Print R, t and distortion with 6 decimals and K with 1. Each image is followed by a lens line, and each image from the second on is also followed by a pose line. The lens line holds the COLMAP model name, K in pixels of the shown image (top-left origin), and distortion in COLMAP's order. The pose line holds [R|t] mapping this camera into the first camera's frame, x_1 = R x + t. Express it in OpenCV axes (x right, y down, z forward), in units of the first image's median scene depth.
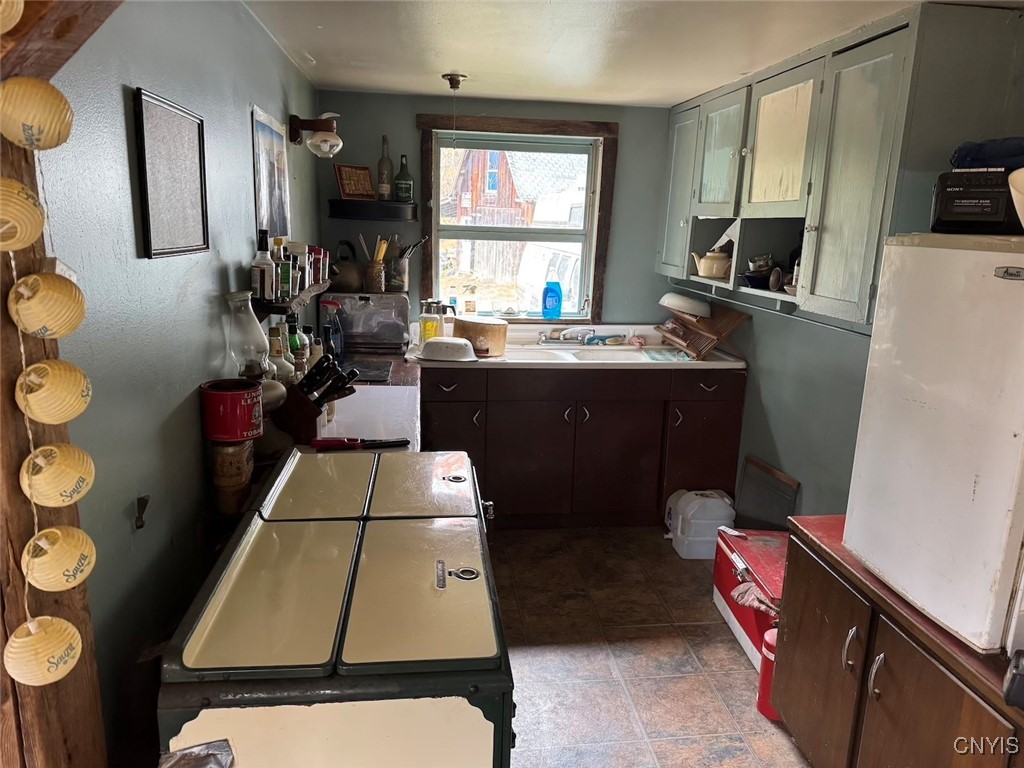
lens RADIAL K [[714.9, 0, 510.4], [0, 714.9, 388.1], [0, 0, 1]] dist [0.064752, -0.066050]
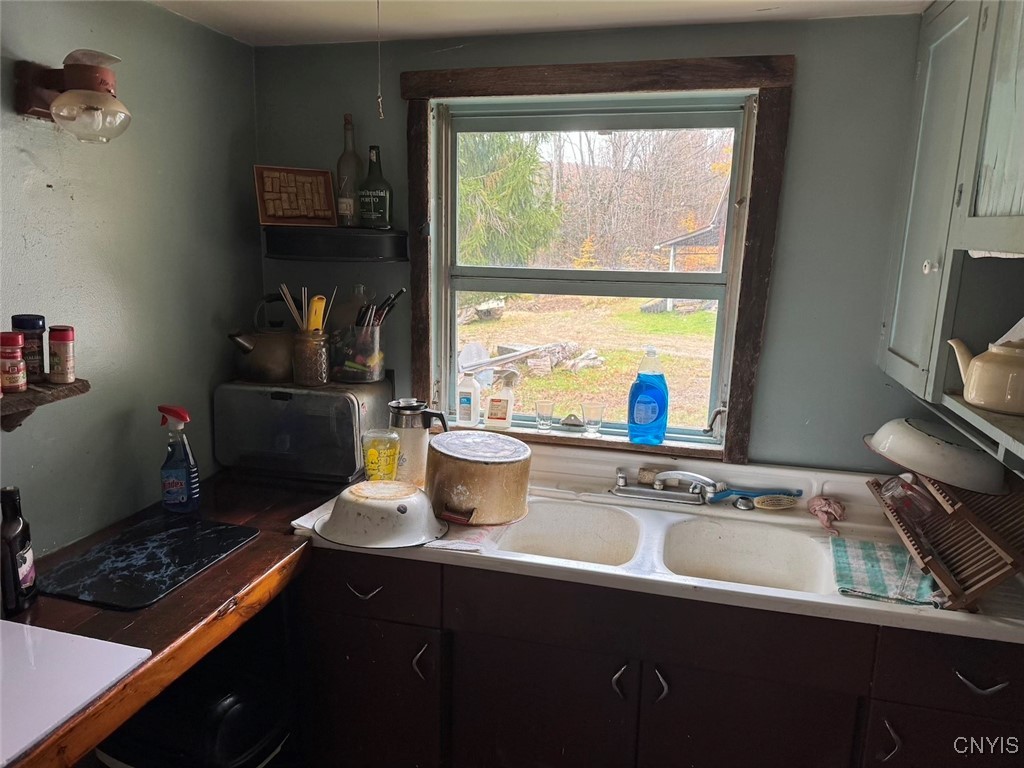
lens RADIAL K [[714.9, 0, 512.3], [0, 714.9, 373.9], [0, 0, 1]] dist [0.064752, -0.066050]
pose [[0.925385, 0.058567, -0.374475, 0.168243], [-0.078342, 0.996210, -0.037790, -0.126333], [0.370843, 0.064308, 0.926467, 0.502490]]
